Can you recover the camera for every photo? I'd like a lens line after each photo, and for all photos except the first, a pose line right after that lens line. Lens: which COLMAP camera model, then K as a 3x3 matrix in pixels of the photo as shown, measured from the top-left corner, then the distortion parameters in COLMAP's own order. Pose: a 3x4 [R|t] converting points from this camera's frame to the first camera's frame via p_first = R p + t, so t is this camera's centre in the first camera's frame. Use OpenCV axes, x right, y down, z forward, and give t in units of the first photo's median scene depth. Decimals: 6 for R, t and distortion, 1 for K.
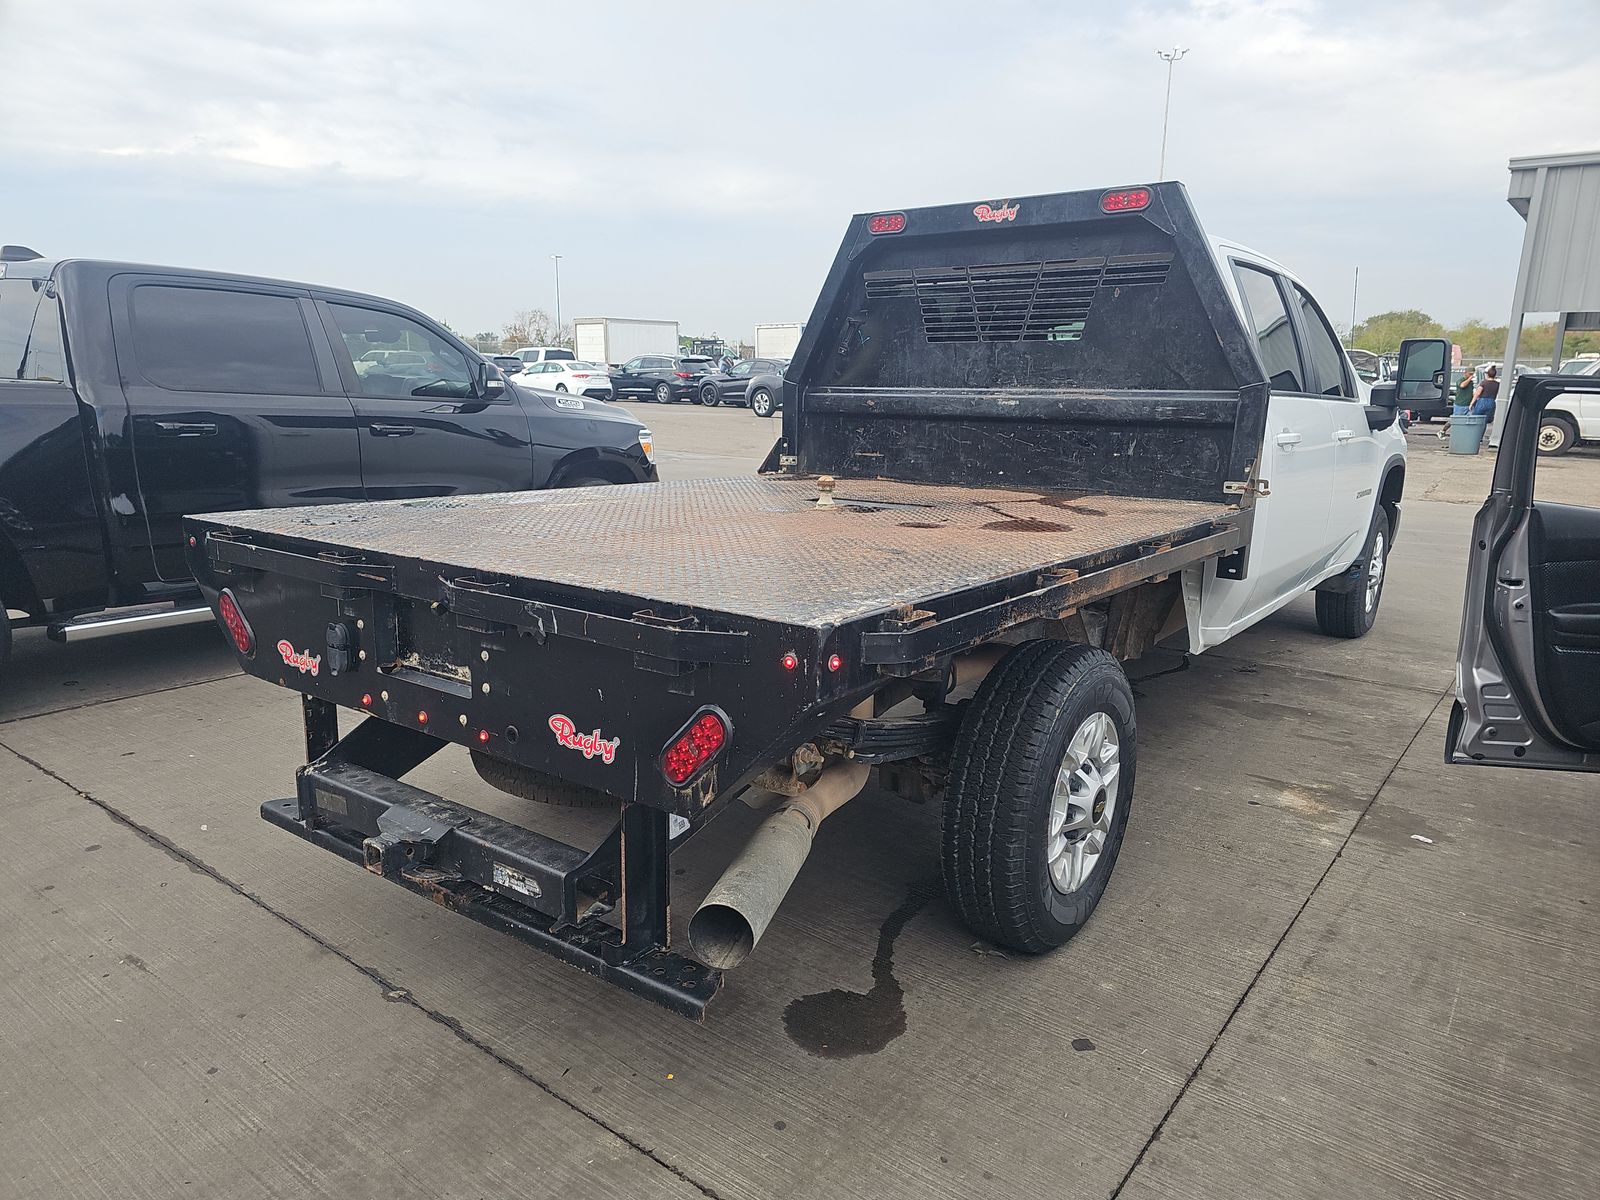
lens RADIAL K [[1054.1, 0, 799.2], [0, 1054.1, 615.8], [0, 0, 1]] dist [0.061526, -0.053721]
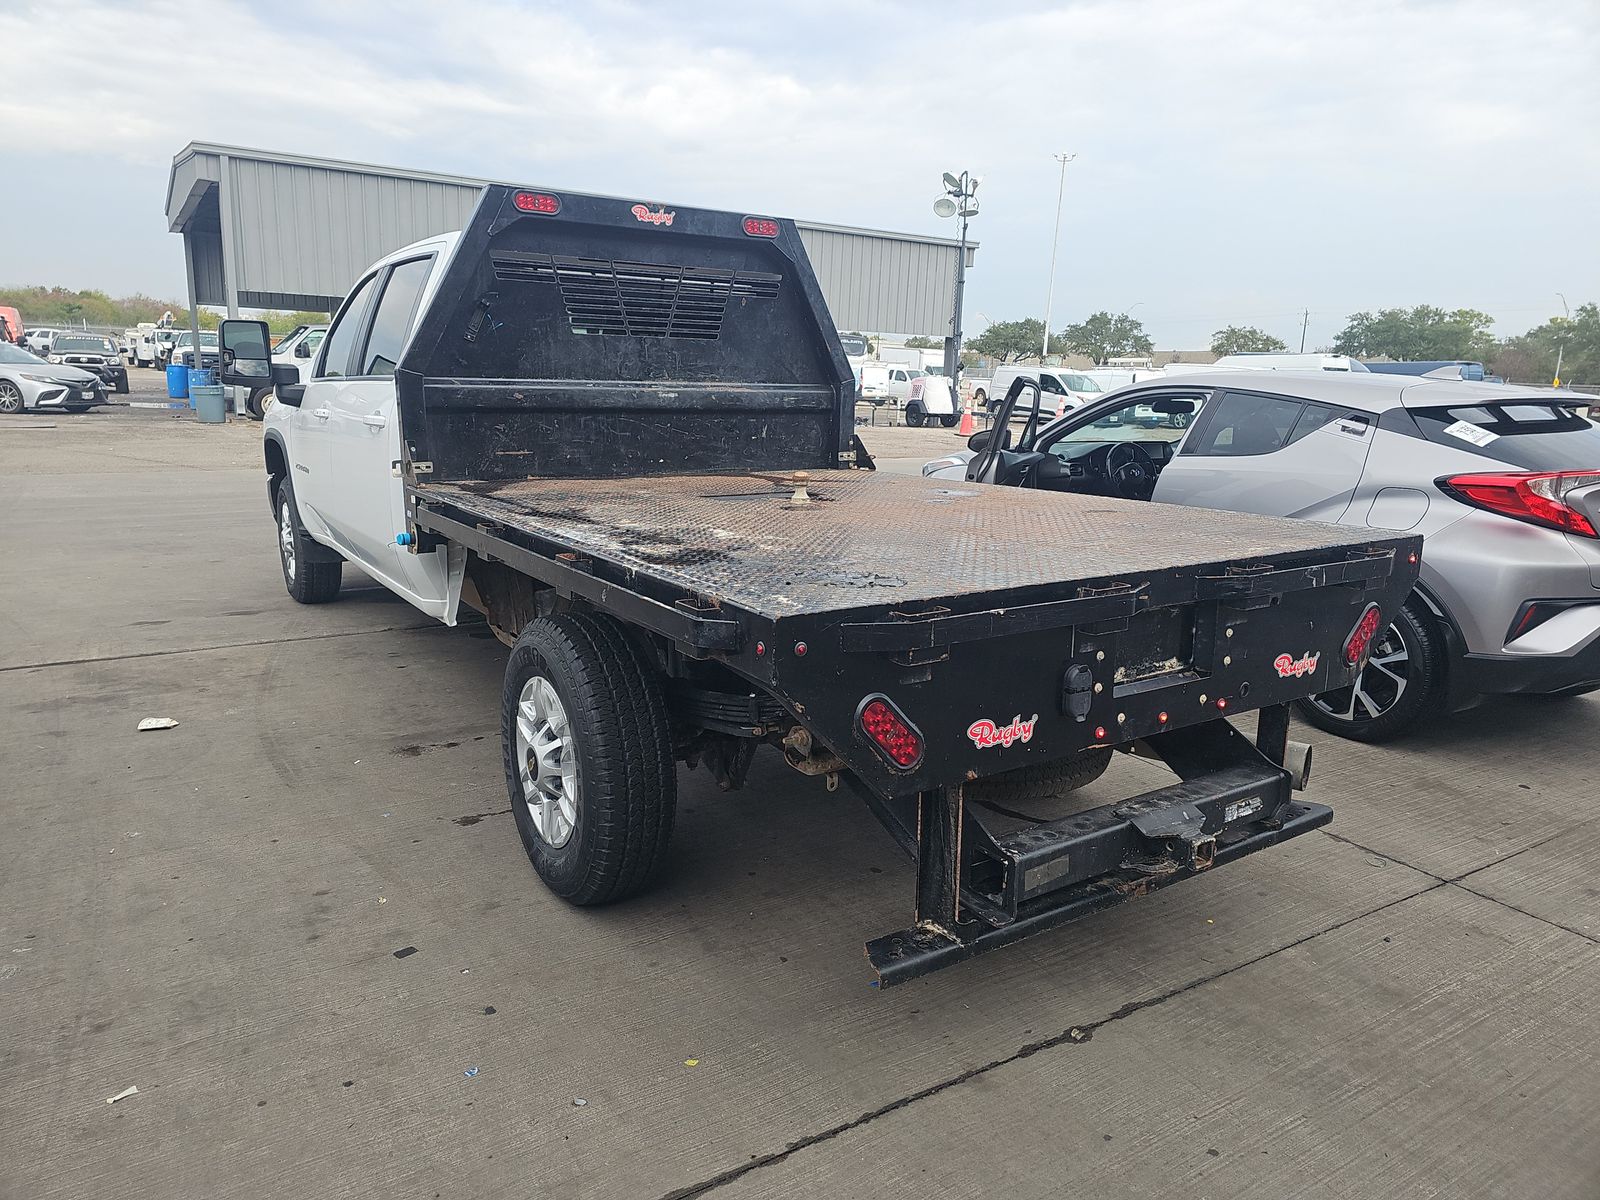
lens RADIAL K [[1054.1, 0, 796.9], [0, 1054.1, 592.9], [0, 0, 1]] dist [0.061526, -0.053721]
pose [[0.345994, -0.194833, 0.917785, -0.826798], [0.184213, 0.973268, 0.137165, -0.137318], [-0.919975, 0.121610, 0.372636, 0.538767]]
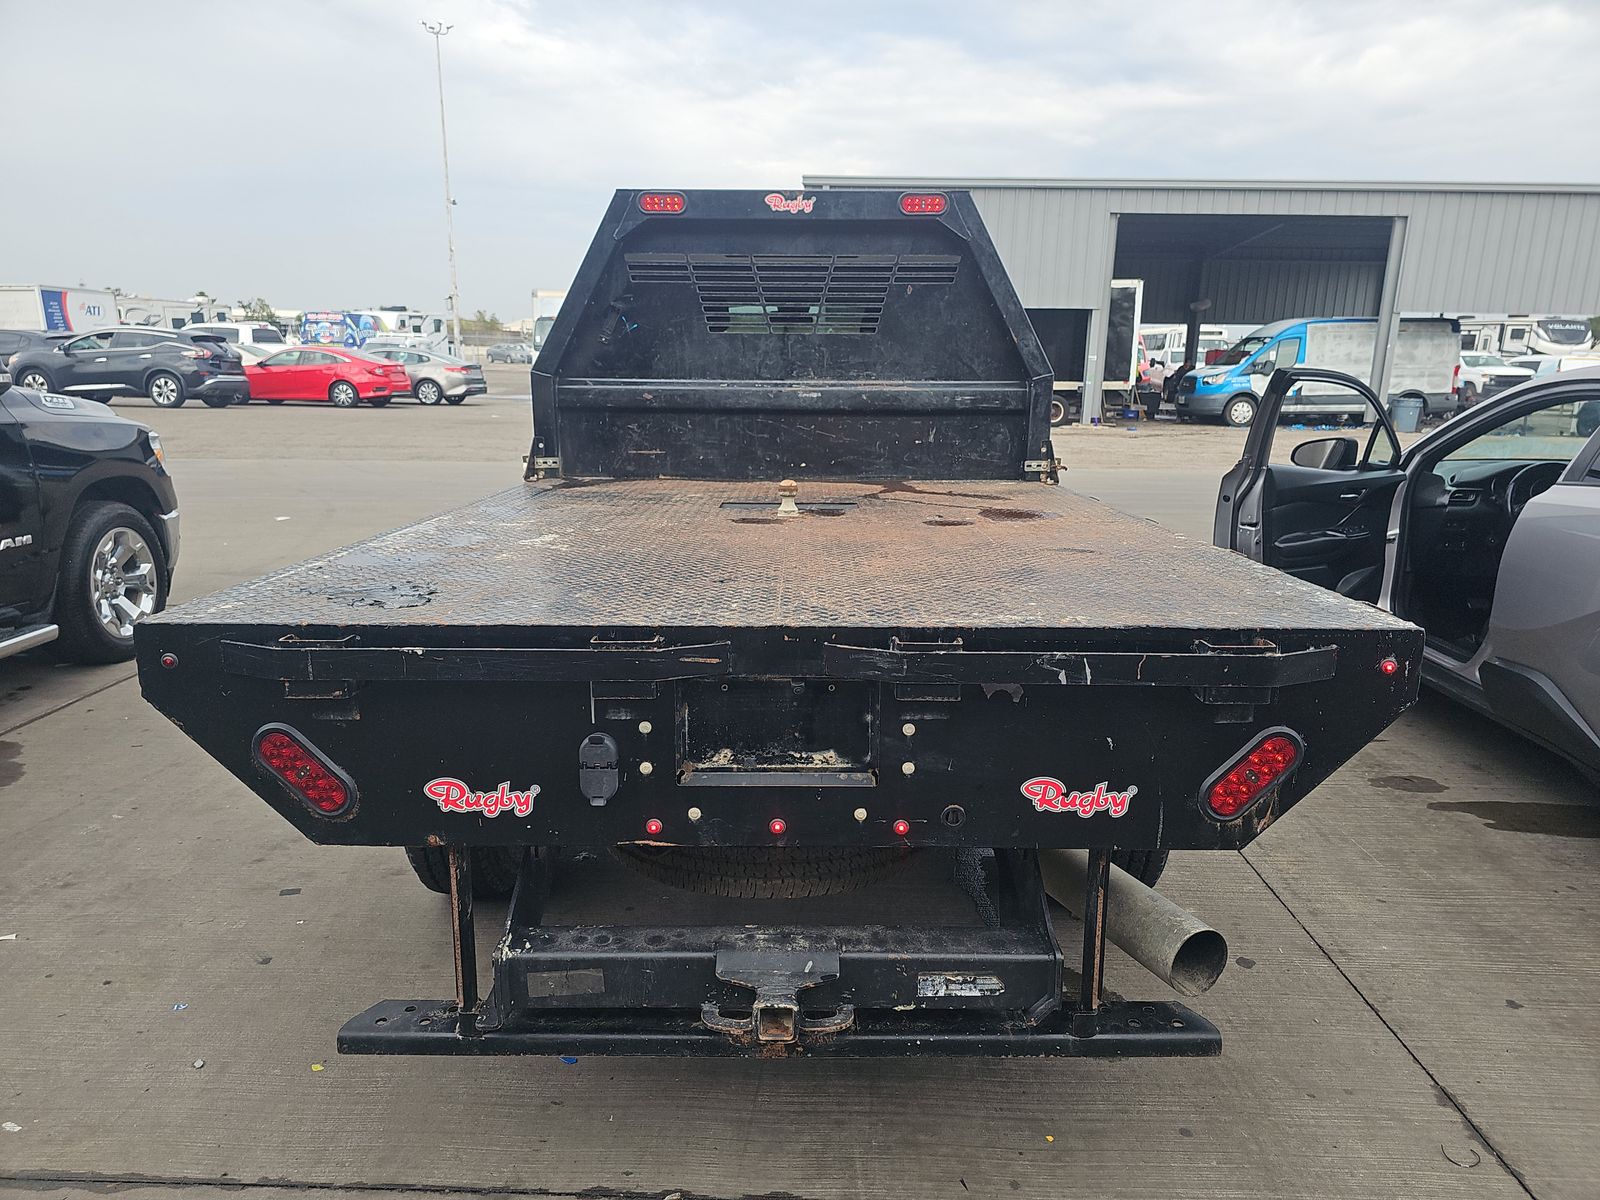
lens RADIAL K [[1054.1, 0, 797.8], [0, 1054.1, 610.9], [0, 0, 1]] dist [0.061526, -0.053721]
pose [[0.805080, -0.140306, 0.576334, -0.446638], [0.130886, 0.989693, 0.058102, -0.061112], [-0.578546, 0.028658, 0.815146, 0.205327]]
